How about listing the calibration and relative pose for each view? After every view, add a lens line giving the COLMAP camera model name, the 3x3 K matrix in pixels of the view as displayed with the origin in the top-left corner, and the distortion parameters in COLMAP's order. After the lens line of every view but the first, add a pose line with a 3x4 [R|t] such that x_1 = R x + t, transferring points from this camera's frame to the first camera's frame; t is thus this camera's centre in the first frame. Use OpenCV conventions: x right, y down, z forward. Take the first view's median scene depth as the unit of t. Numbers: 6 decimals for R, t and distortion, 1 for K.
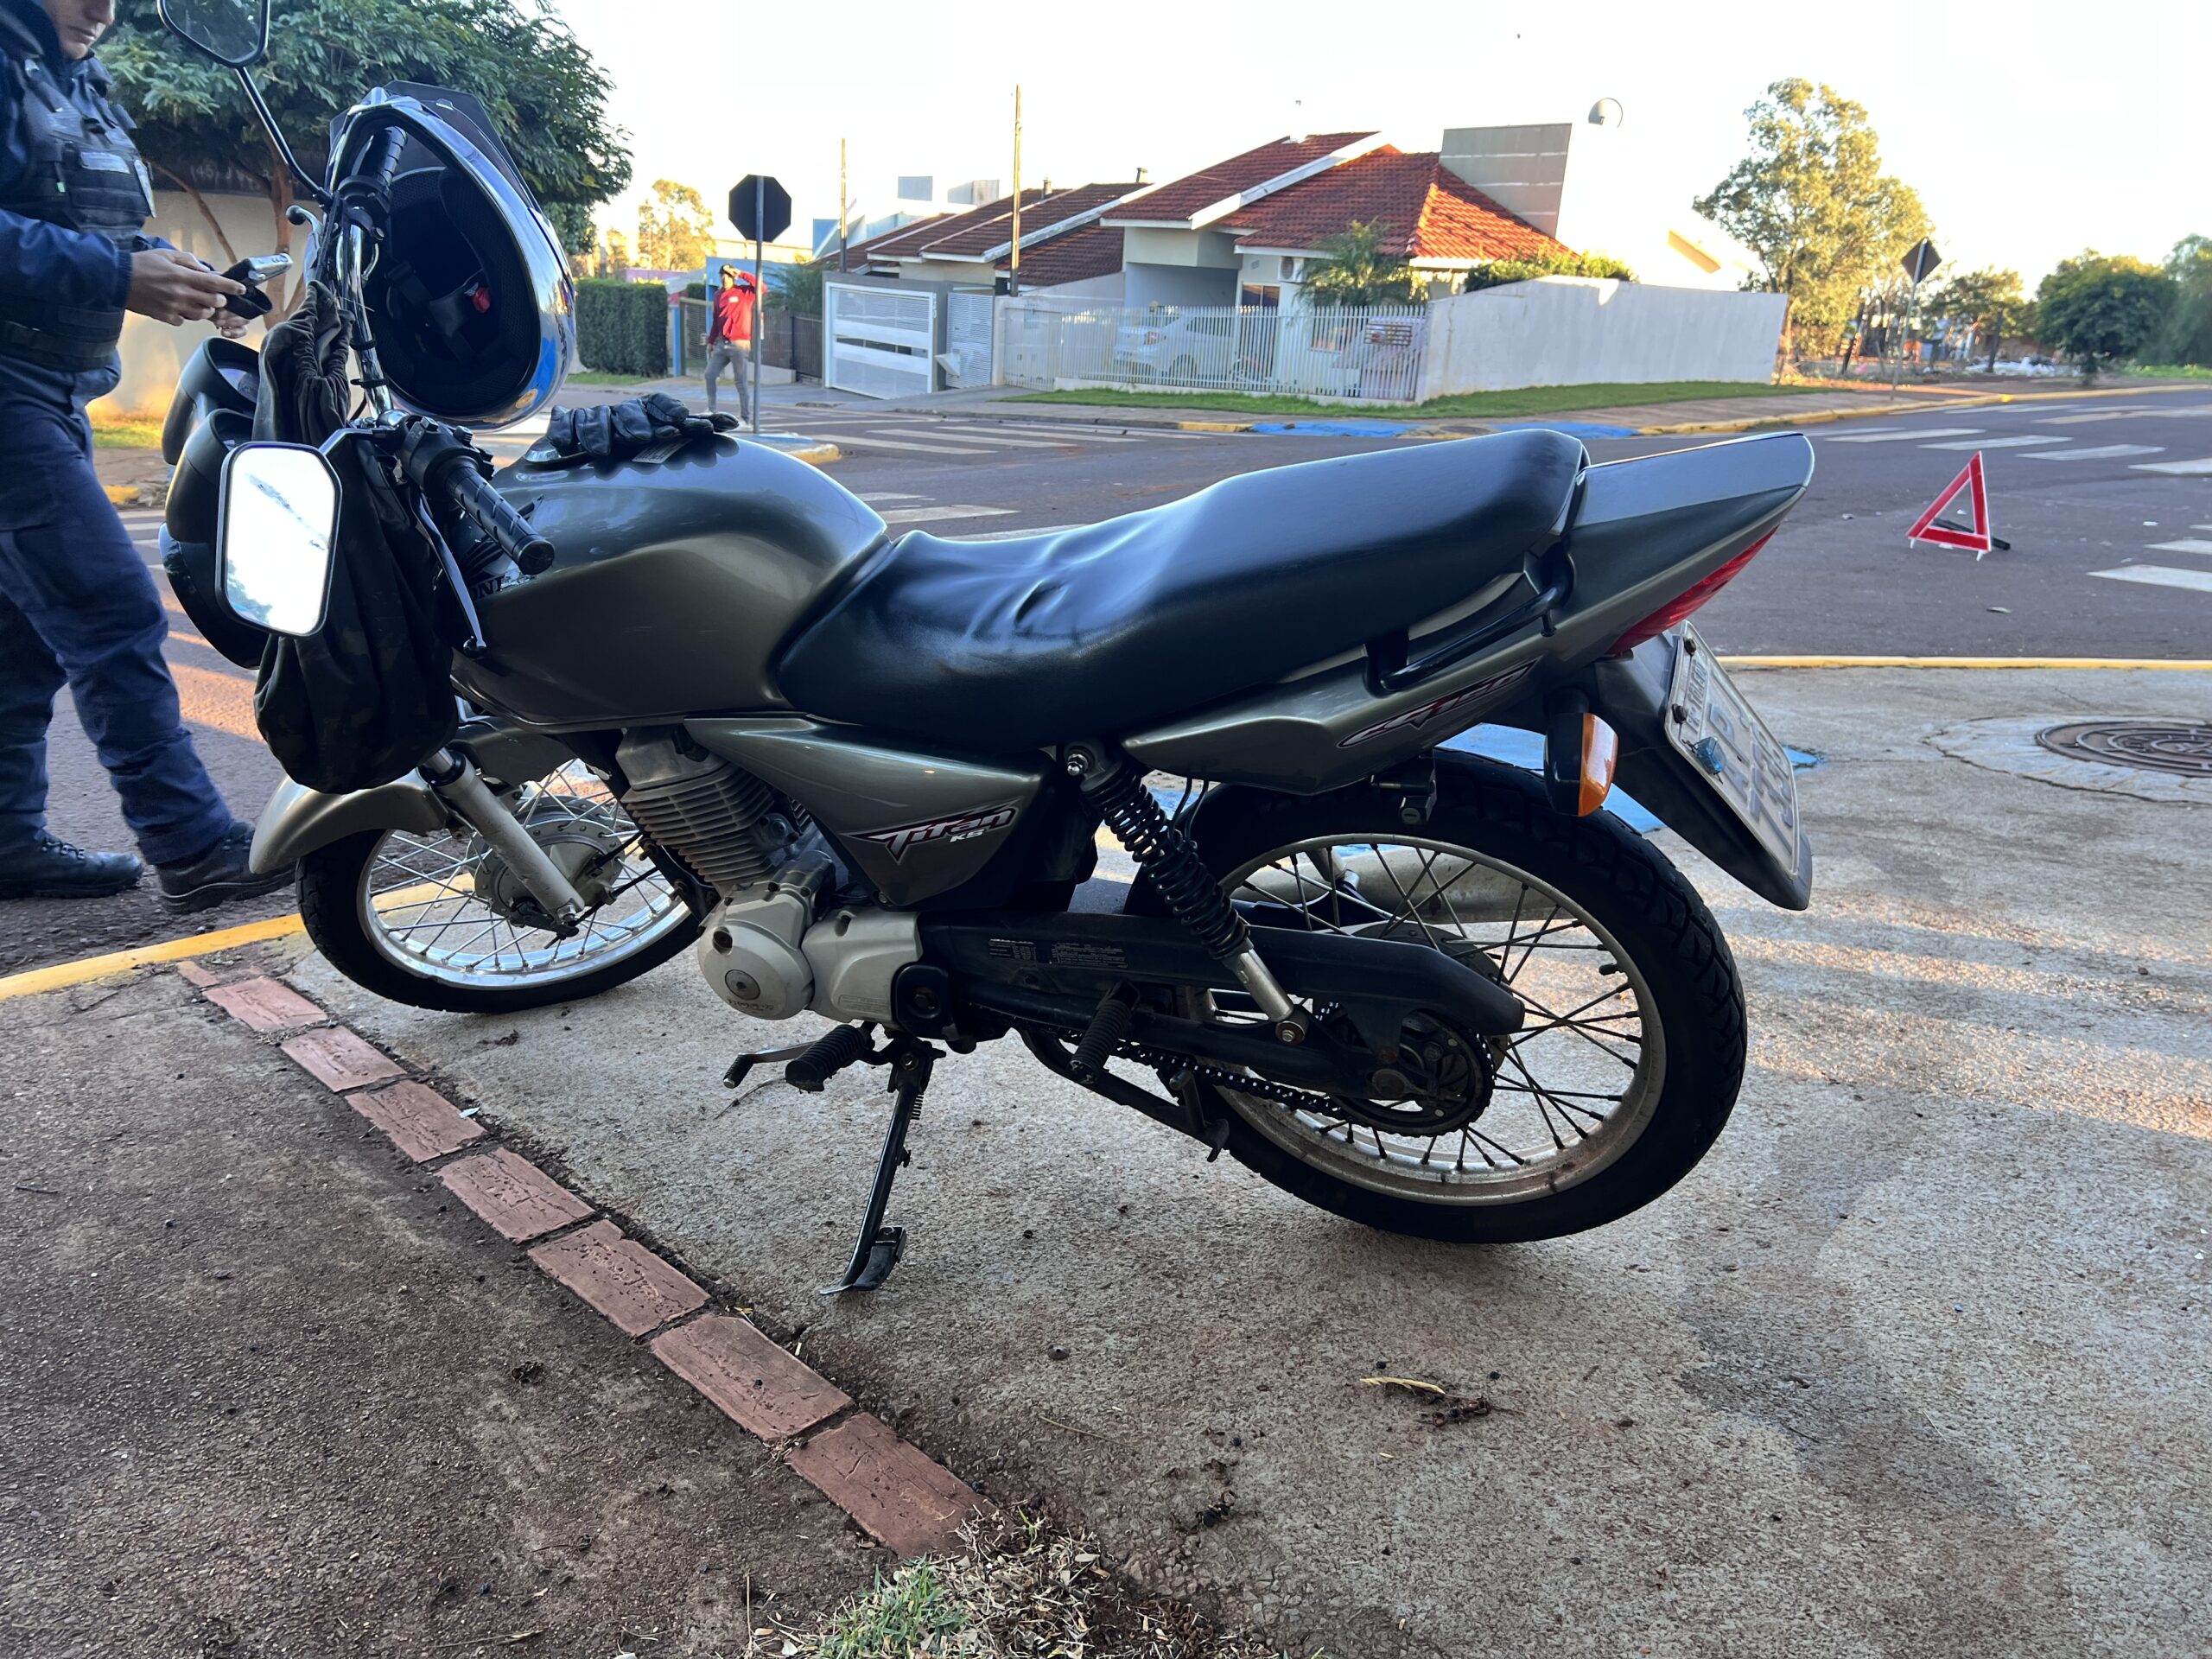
lens RADIAL K [[1663.7, 0, 1106.0], [0, 1663.7, 829.5], [0, 0, 1]] dist [0.062447, -0.074606]
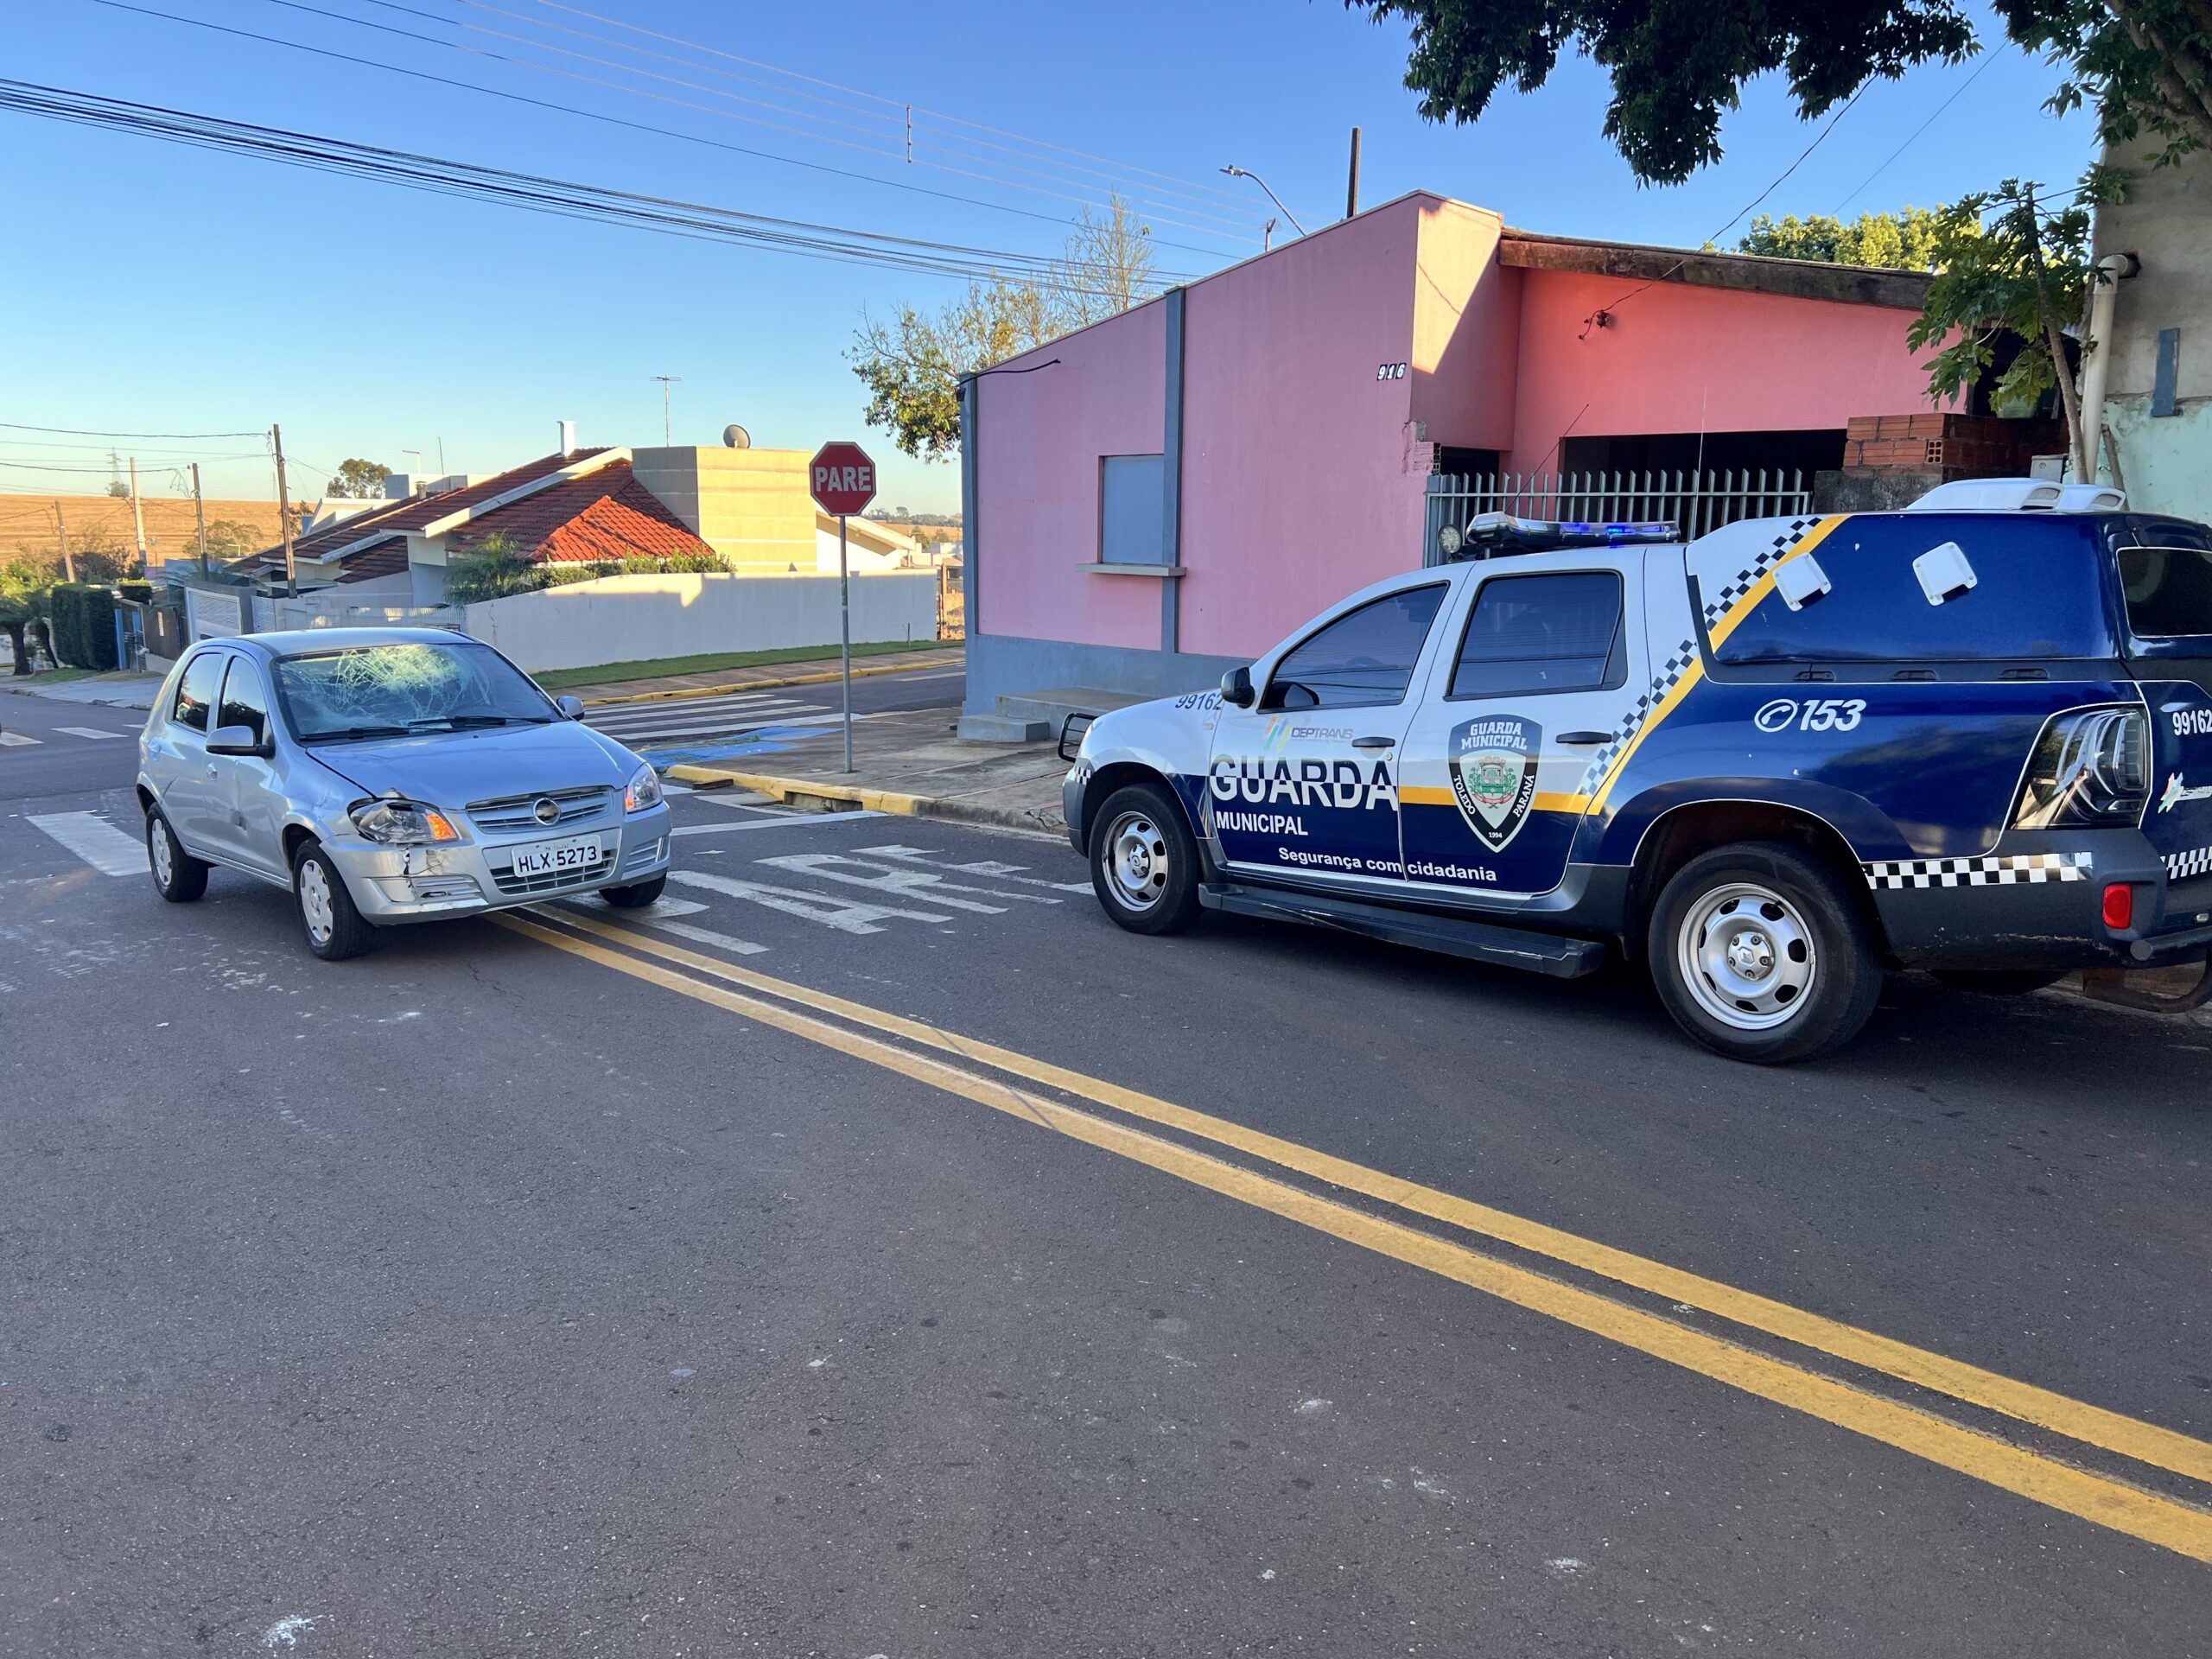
lens RADIAL K [[1663.7, 0, 1106.0], [0, 1663.7, 829.5], [0, 0, 1]] dist [0.062447, -0.074606]
pose [[0.992318, -0.068780, 0.102835, 0.416487], [0.081618, 0.988621, -0.126357, 0.033299], [-0.092974, 0.133780, 0.986640, -0.188588]]
